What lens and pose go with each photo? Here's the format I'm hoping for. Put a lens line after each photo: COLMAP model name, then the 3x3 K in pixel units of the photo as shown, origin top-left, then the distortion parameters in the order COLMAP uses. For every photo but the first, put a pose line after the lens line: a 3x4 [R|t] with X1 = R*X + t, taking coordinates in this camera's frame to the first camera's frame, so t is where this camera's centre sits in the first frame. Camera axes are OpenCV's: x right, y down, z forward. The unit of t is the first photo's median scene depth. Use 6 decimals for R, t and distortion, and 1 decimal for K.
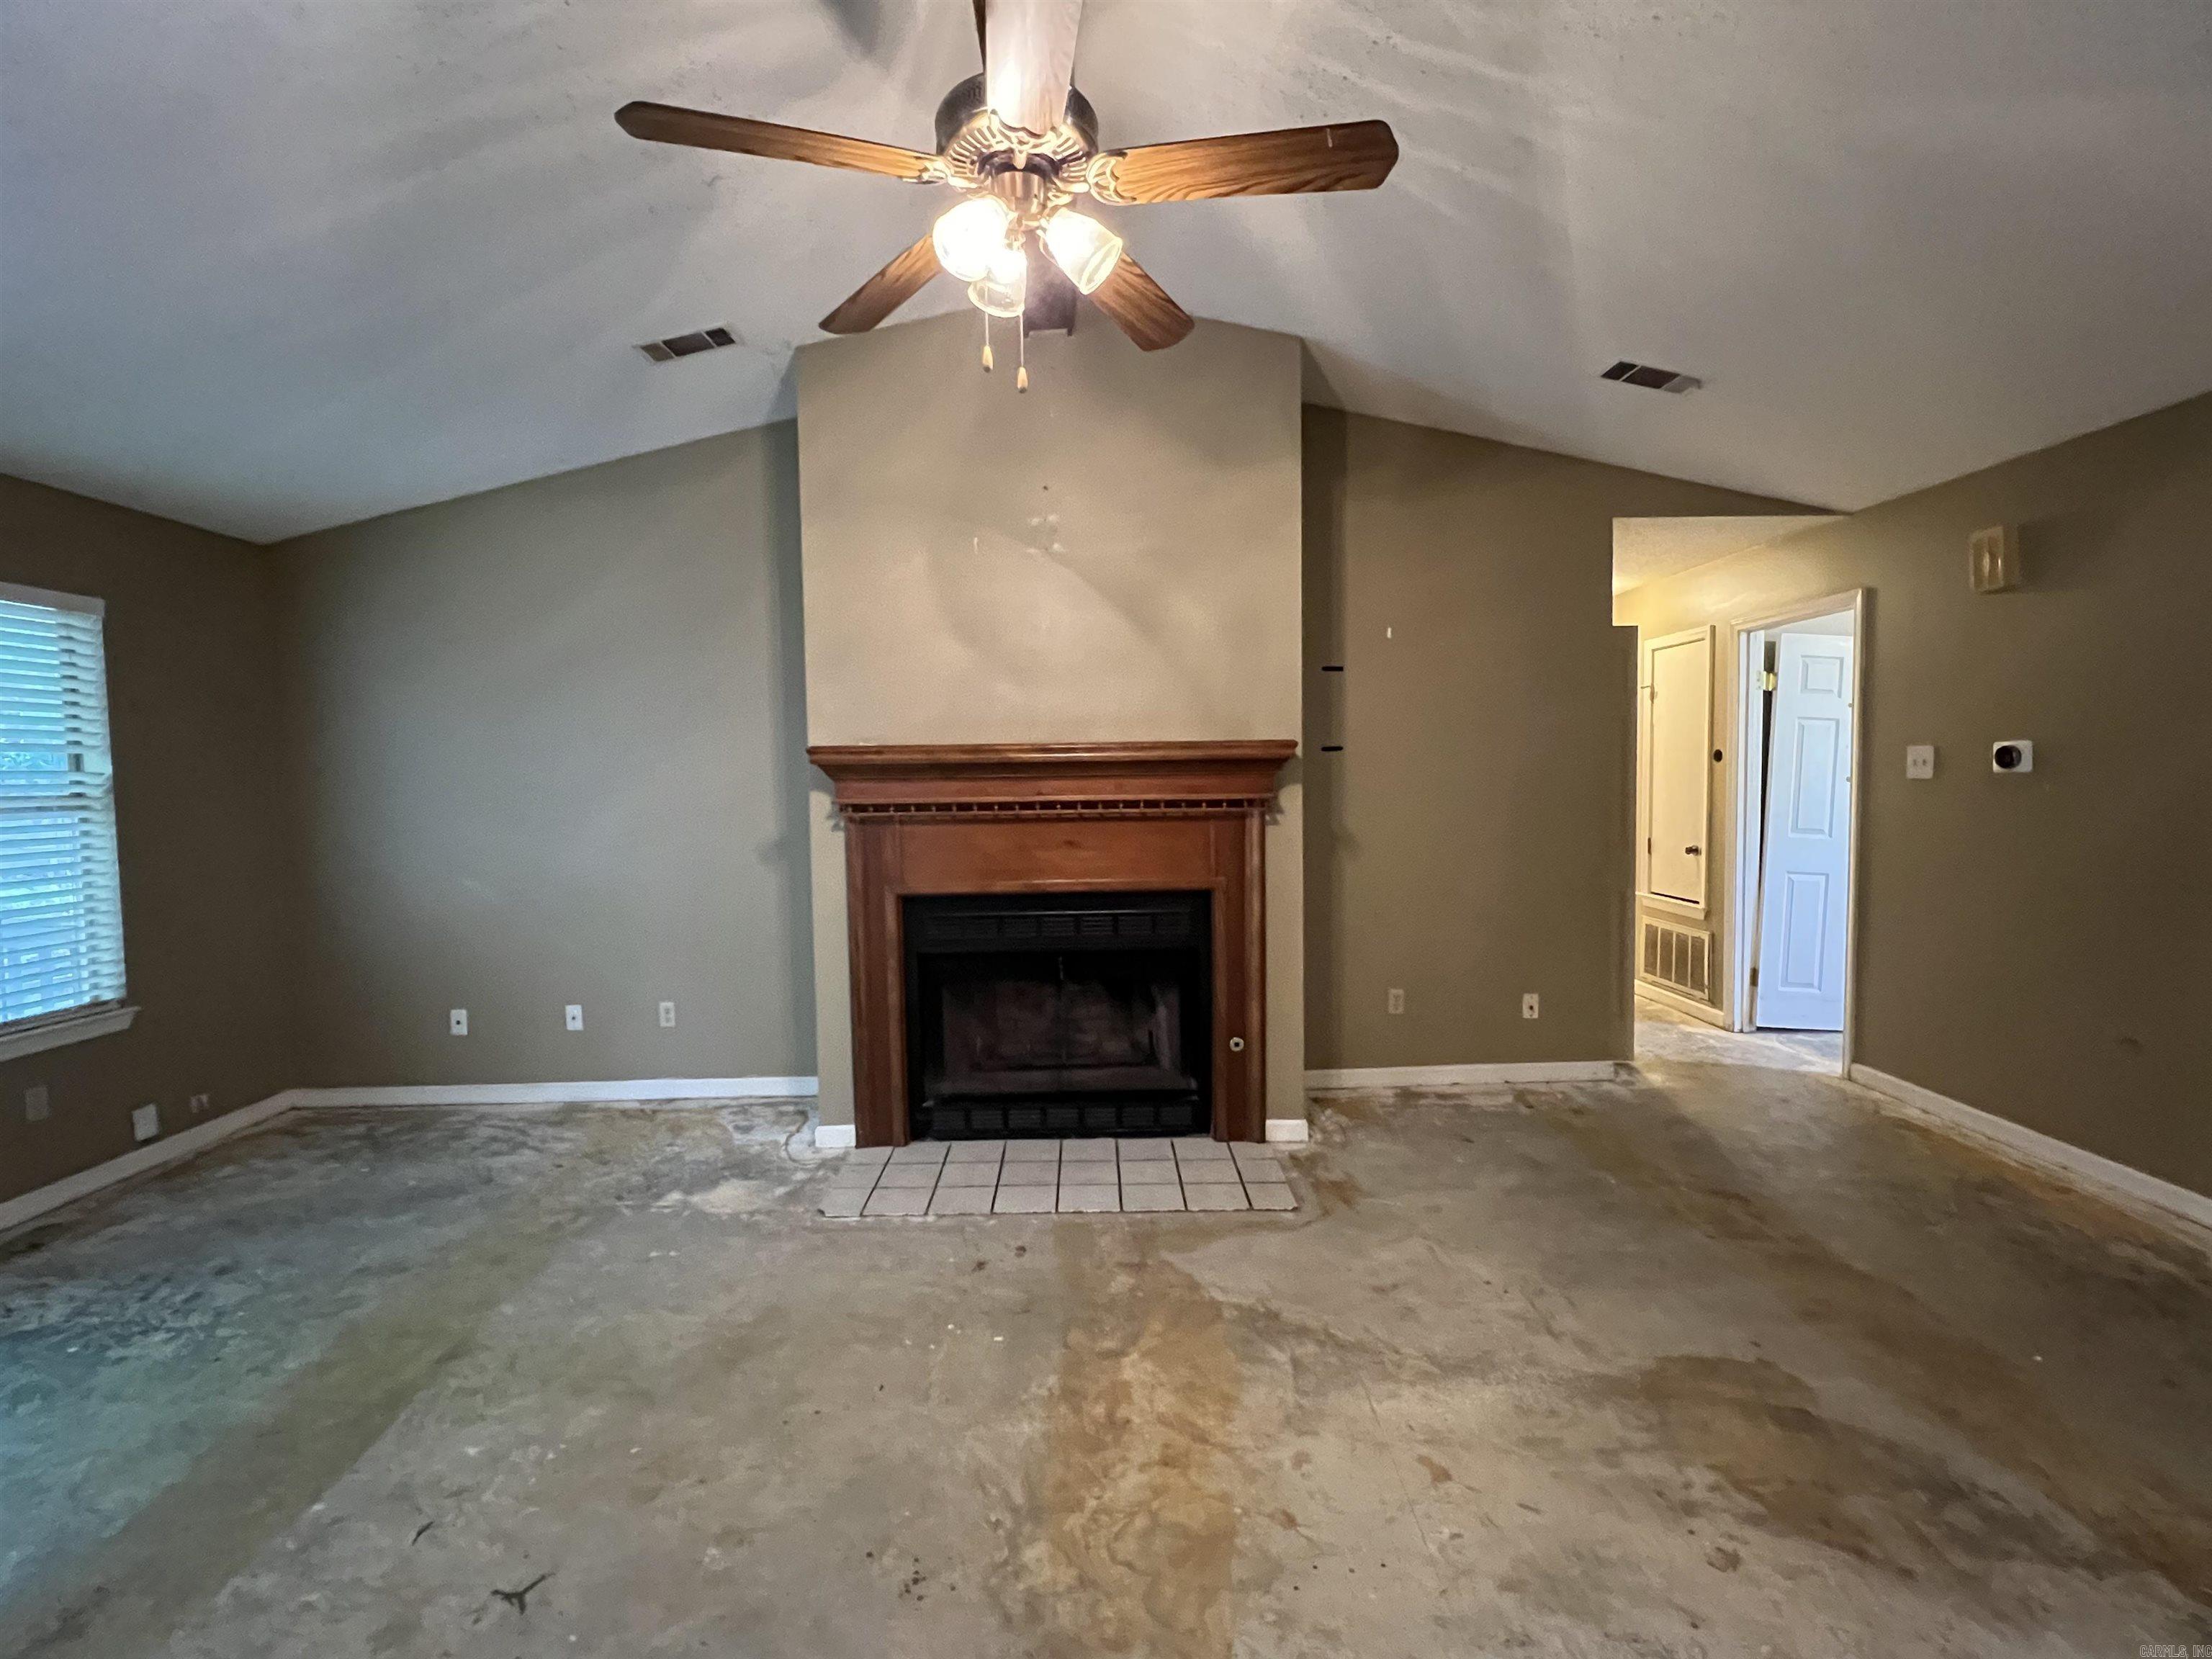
lens RADIAL K [[996.3, 0, 1102.1], [0, 996.3, 826.9], [0, 0, 1]] dist [-0.000655, -0.000006]
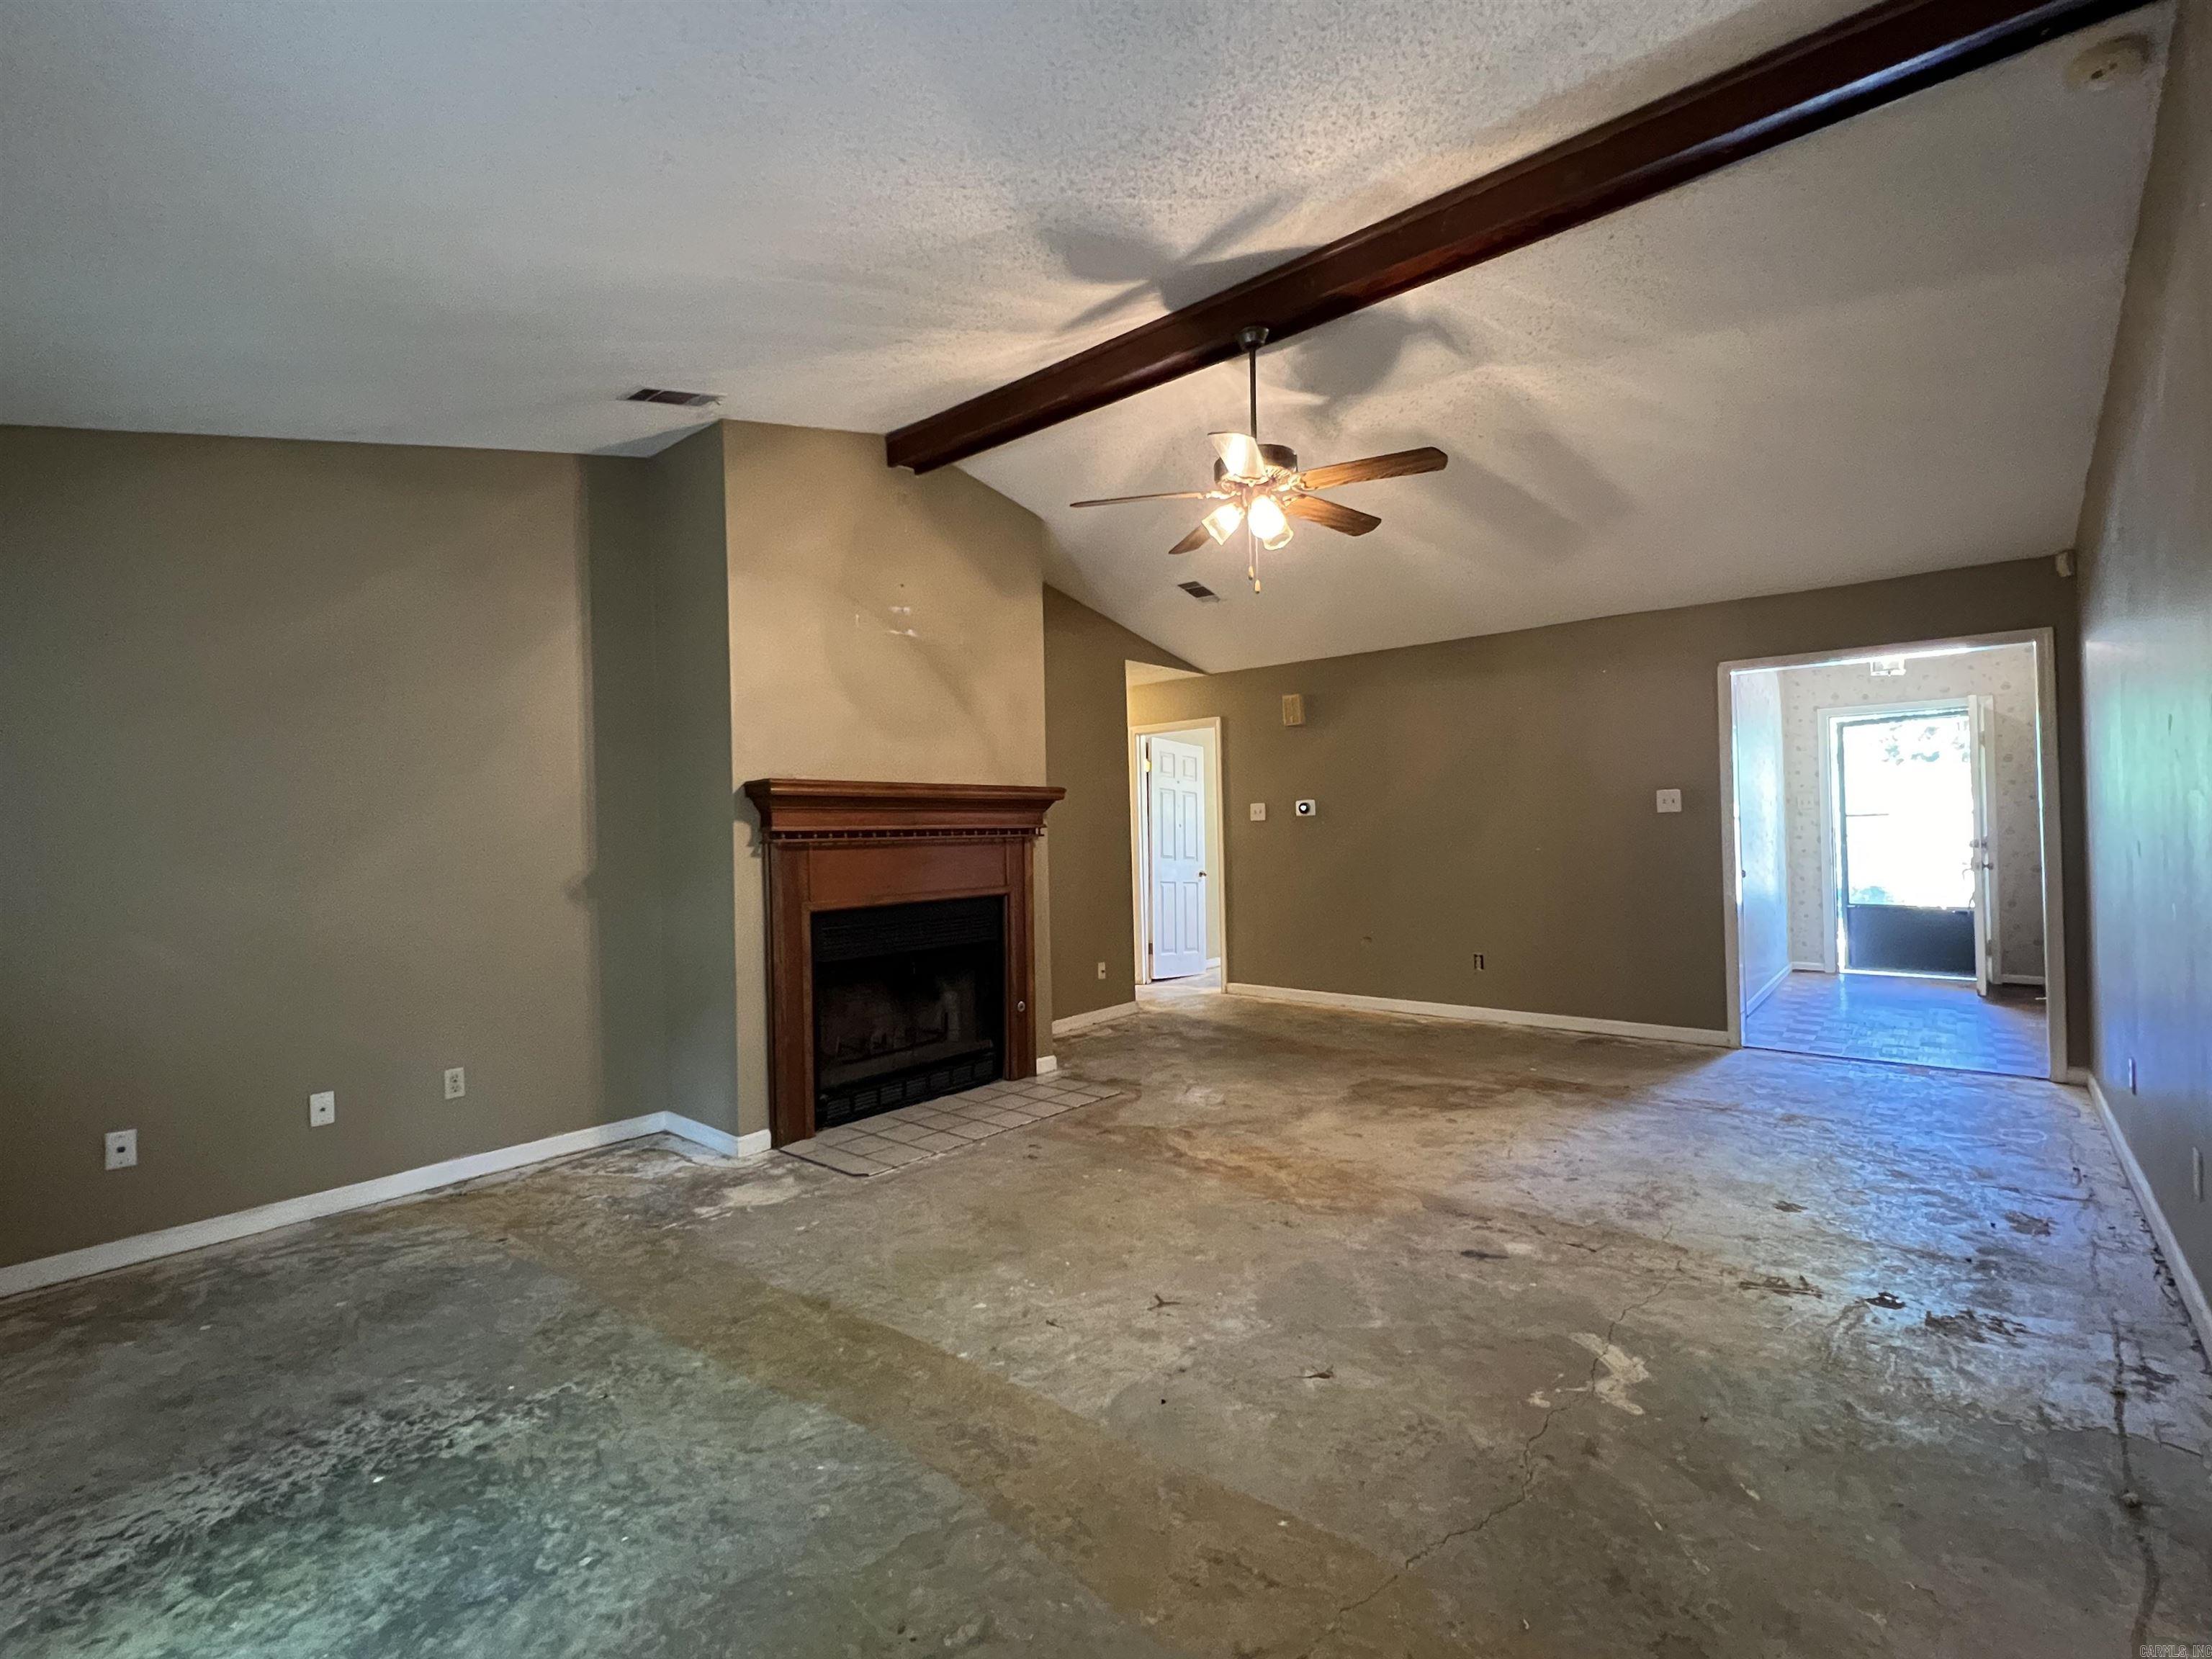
lens RADIAL K [[996.3, 0, 1086.0], [0, 996.3, 828.6], [0, 0, 1]] dist [-0.000655, -0.000006]
pose [[0.664806, 0.002840, 0.747010, -0.837021], [0.053566, 0.997237, -0.051463, 0.048293], [-0.745093, 0.074228, 0.662818, 0.000814]]
